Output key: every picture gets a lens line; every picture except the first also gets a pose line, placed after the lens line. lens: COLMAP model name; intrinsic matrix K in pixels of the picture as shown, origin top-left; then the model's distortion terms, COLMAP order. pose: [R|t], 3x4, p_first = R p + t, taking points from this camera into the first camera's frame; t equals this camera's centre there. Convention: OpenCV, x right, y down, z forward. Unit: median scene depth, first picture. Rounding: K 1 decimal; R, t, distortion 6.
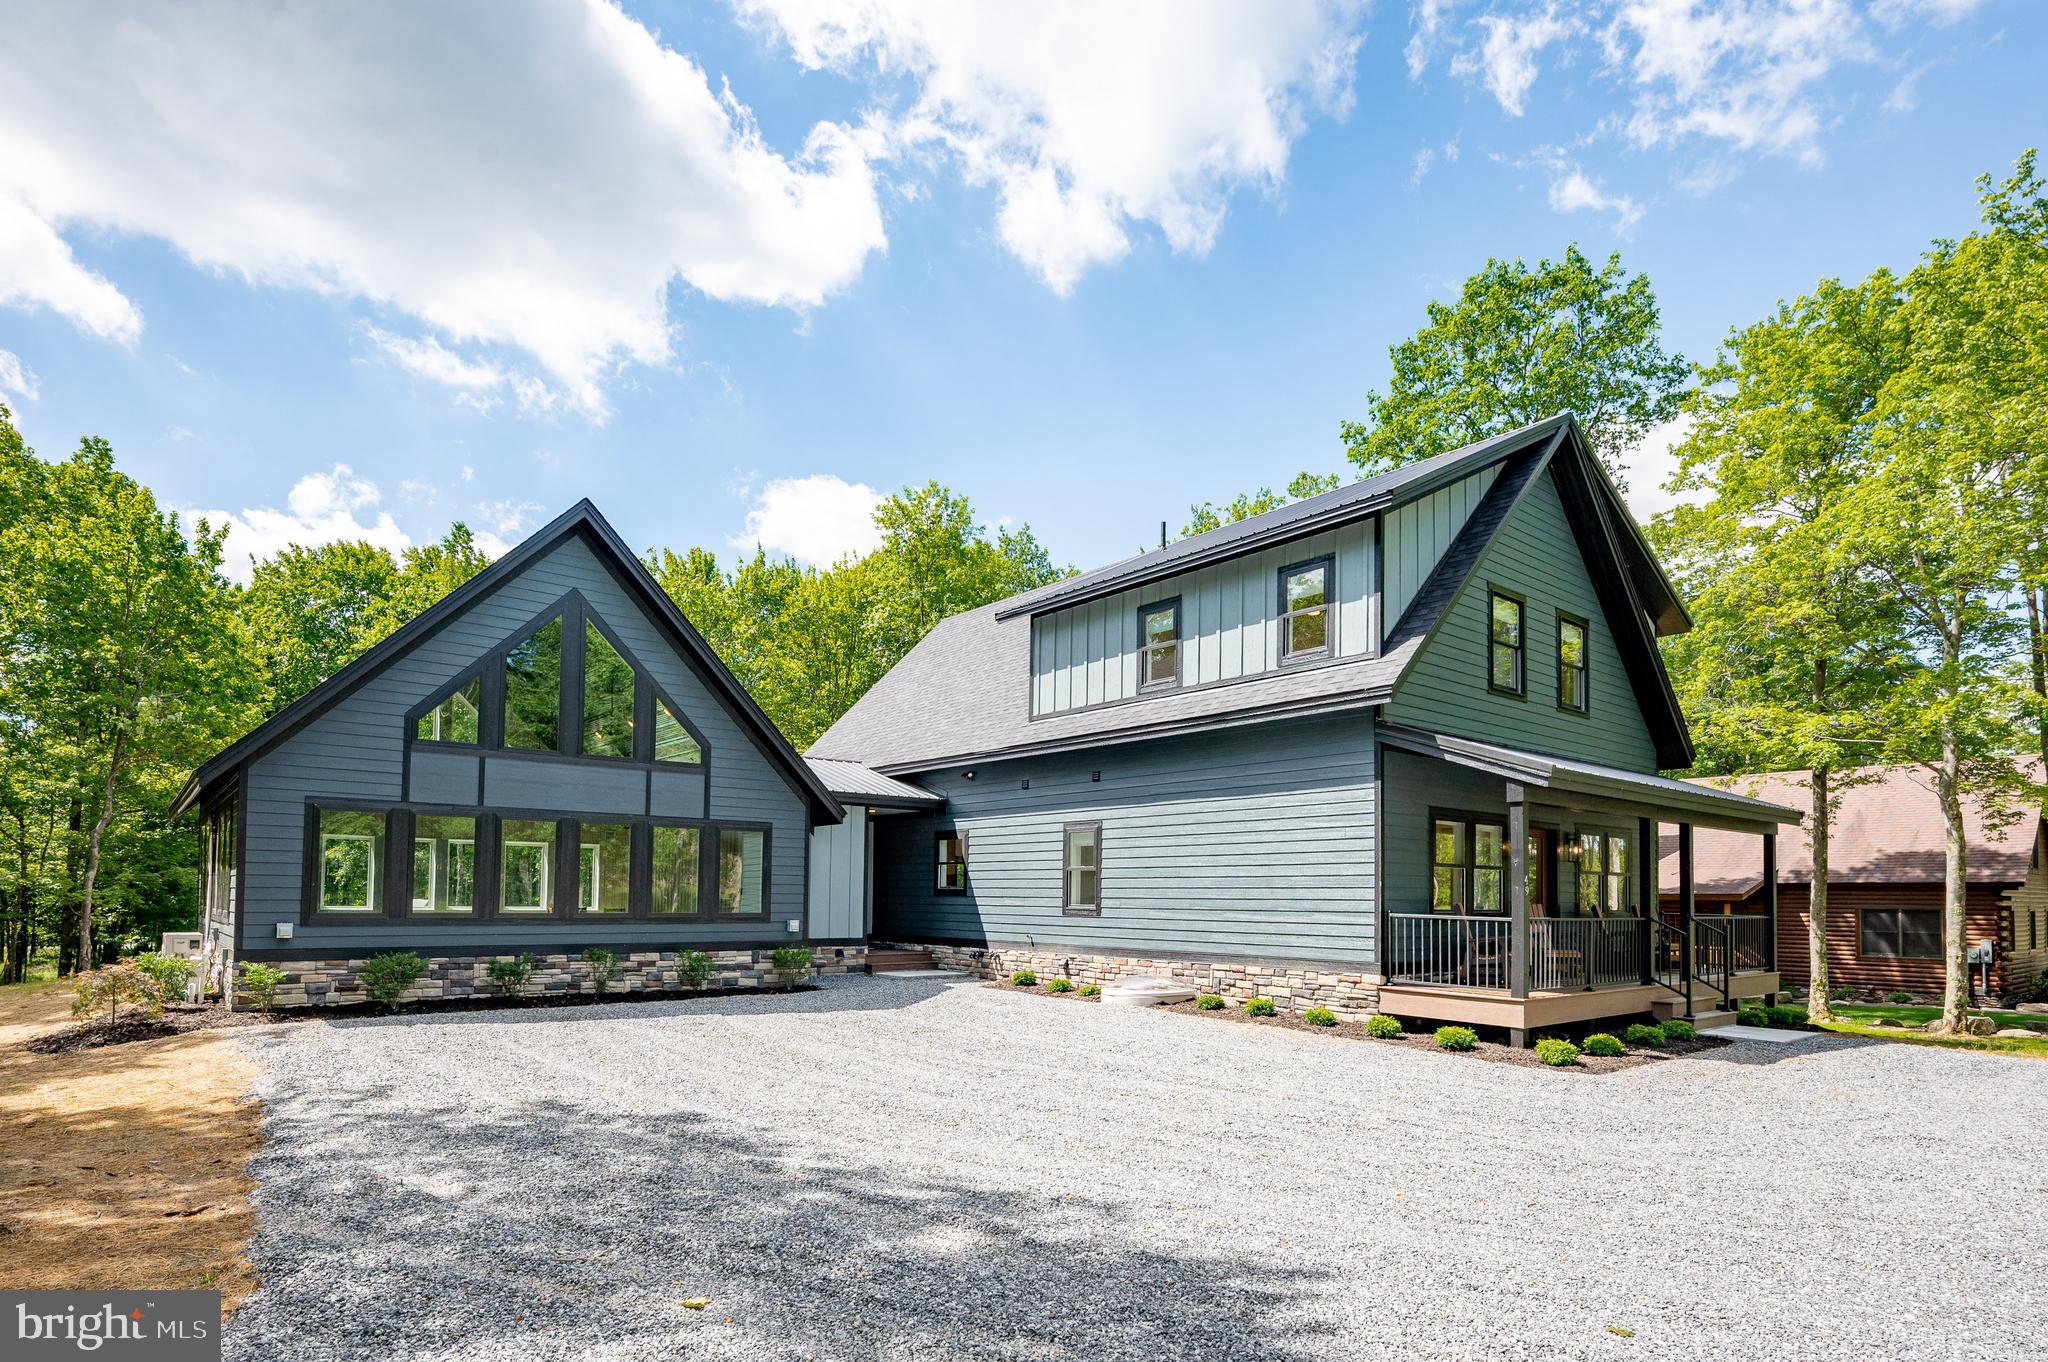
lens RADIAL K [[1035.1, 0, 1023.8], [0, 1035.1, 876.2], [0, 0, 1]] dist [-0.012689, 0.001127]
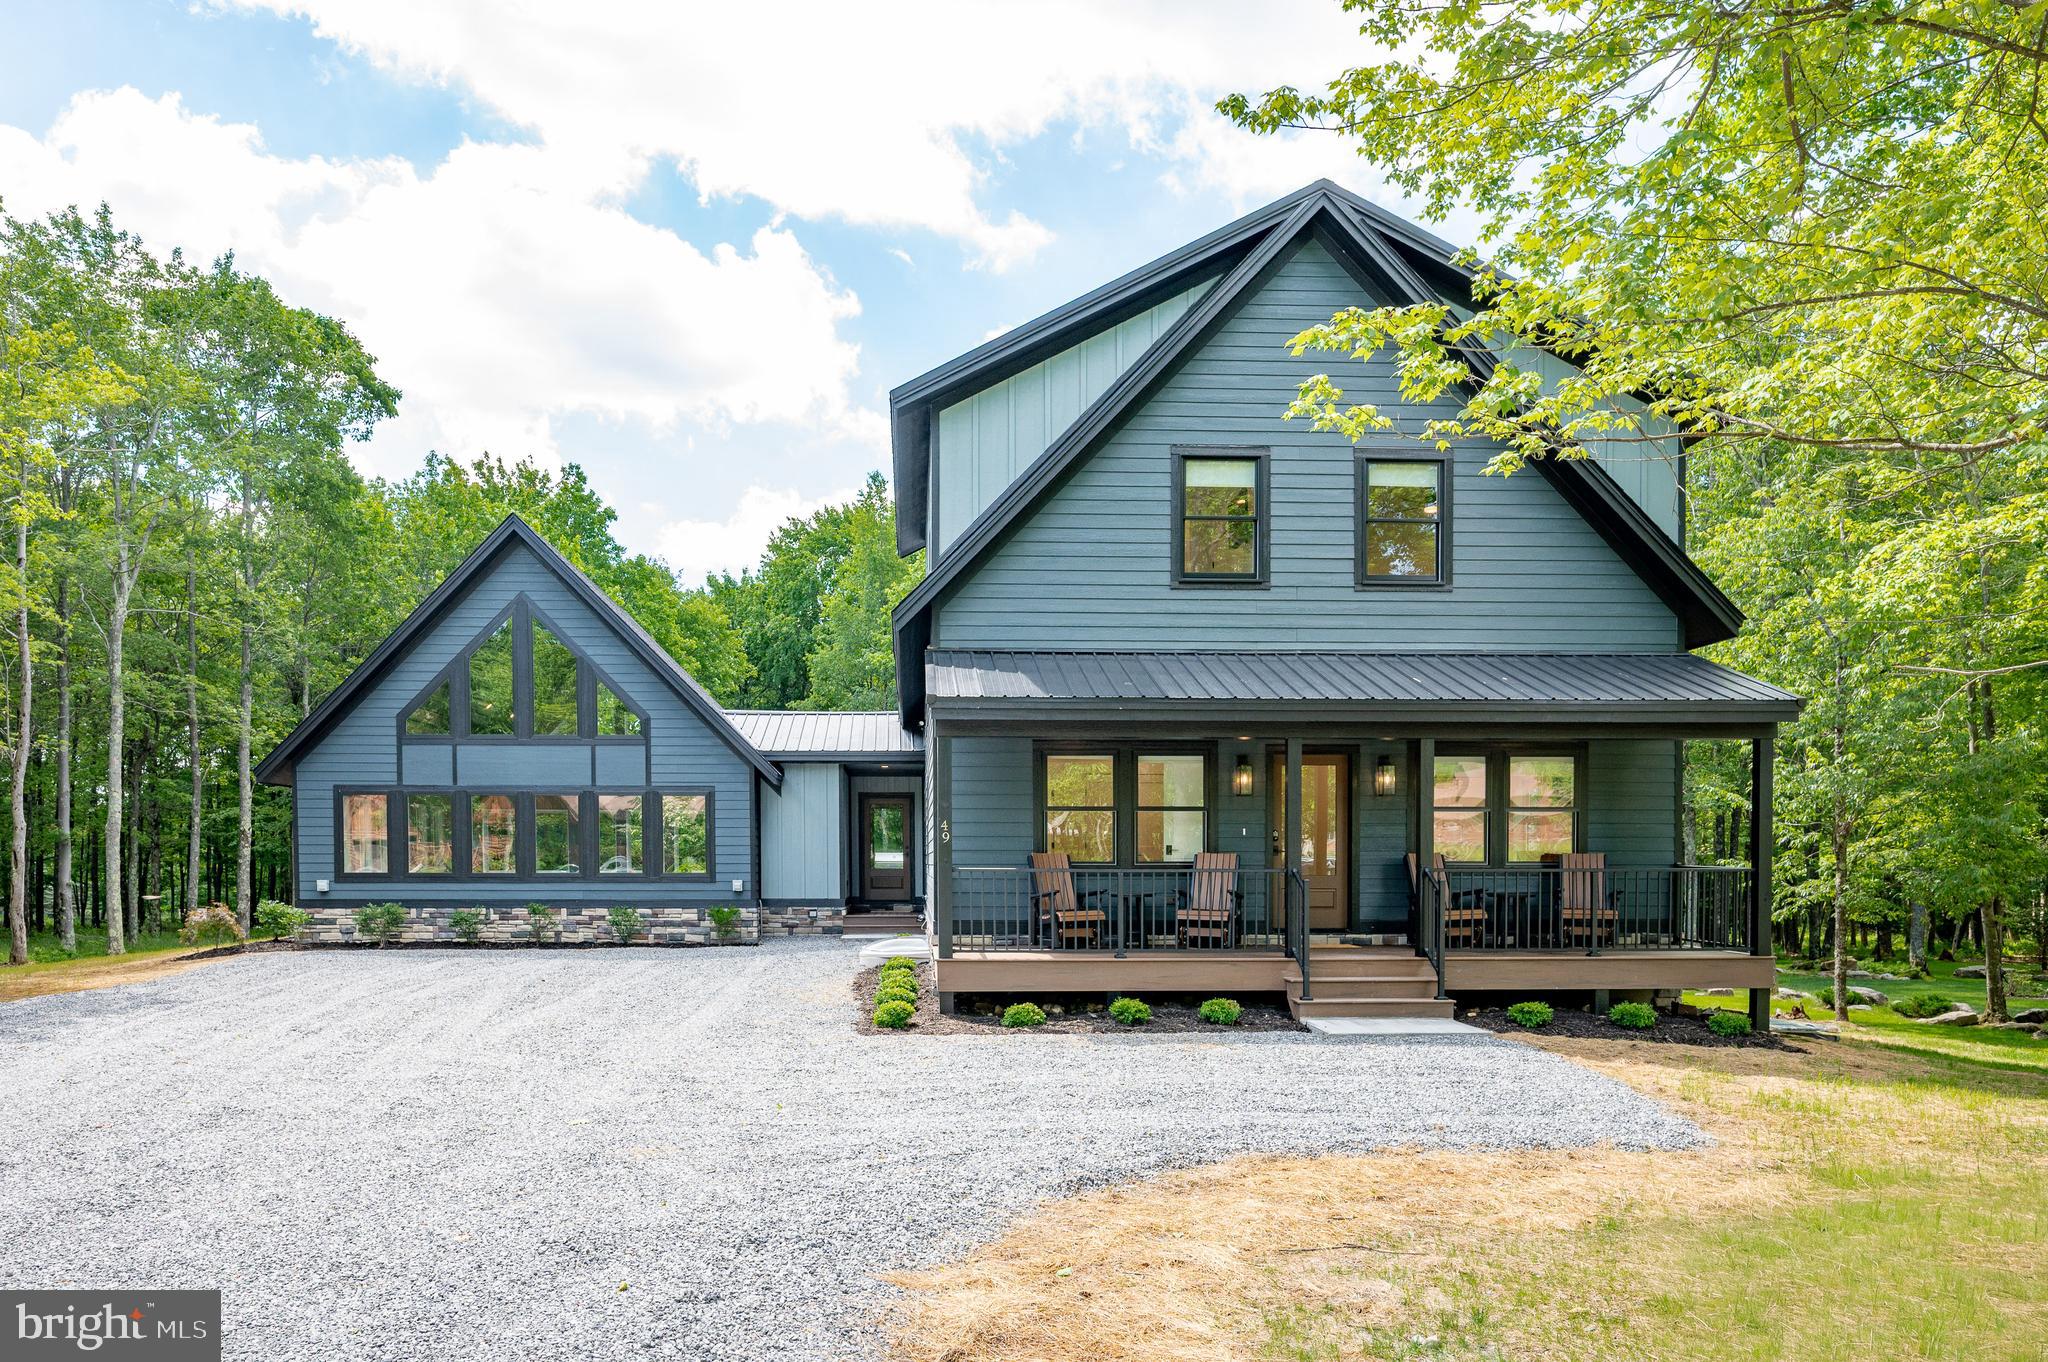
lens RADIAL K [[1333.2, 0, 953.3], [0, 1333.2, 913.4], [0, 0, 1]] dist [-0.001556, -0.002352]
pose [[0.812469, 0.012679, -0.582867, 0.807826], [0.019554, 0.998608, 0.048979, 0.016530], [0.582677, -0.051191, 0.811090, 0.050144]]
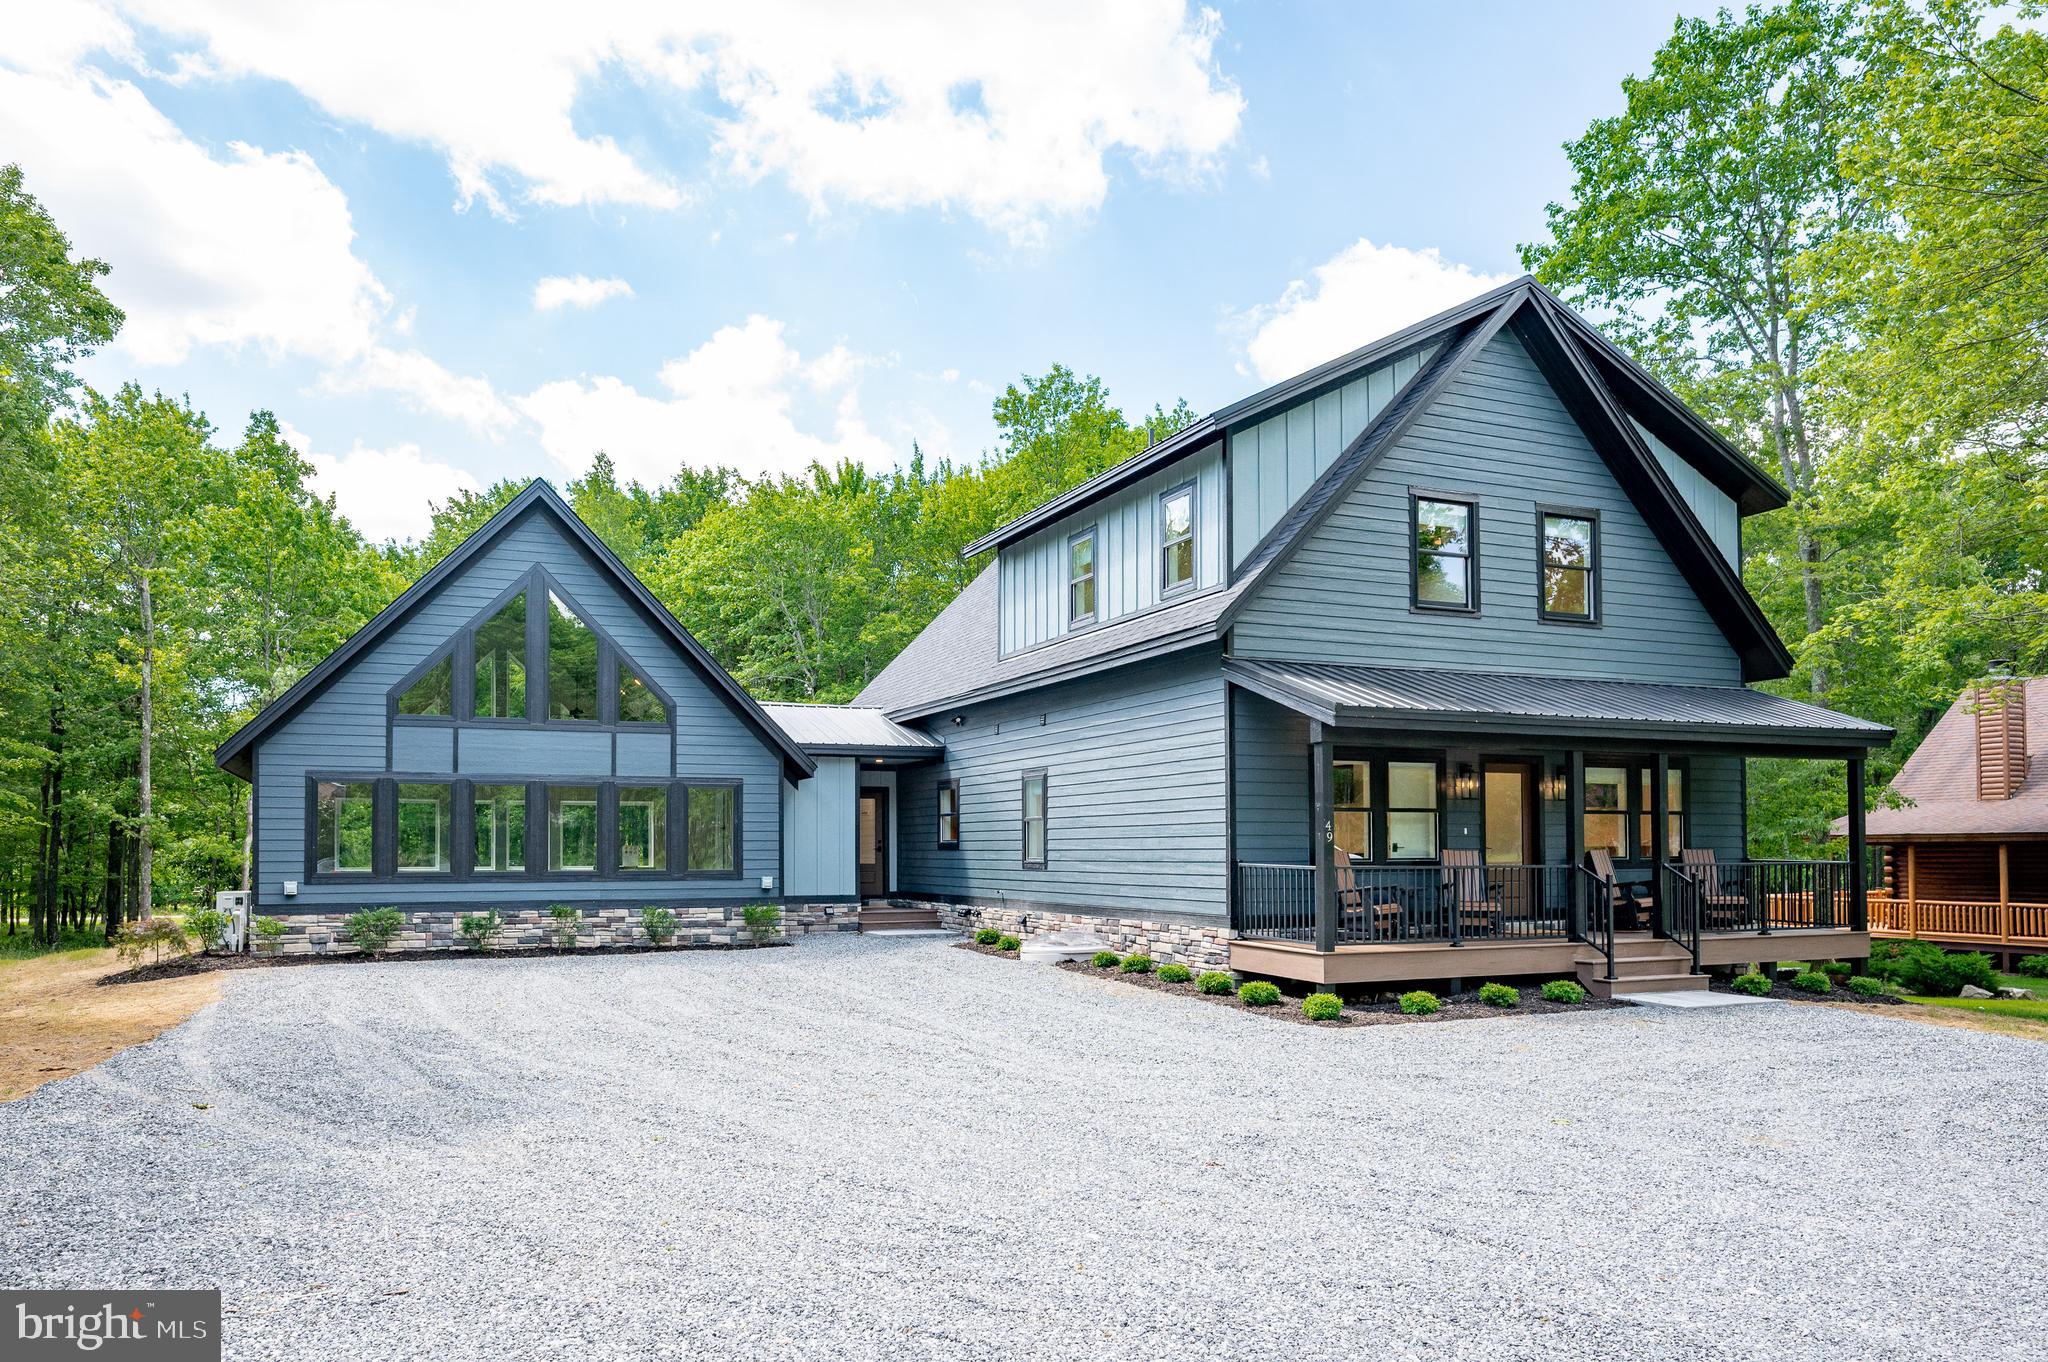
lens RADIAL K [[1311.0, 0, 990.6], [0, 1311.0, 849.9], [0, 0, 1]] dist [-0.012968, 0.004161]
pose [[0.962141, -0.013231, -0.272233, 0.358902], [0.018394, 0.999696, 0.016421, 0.000312], [0.271933, -0.020807, 0.962091, -0.159532]]
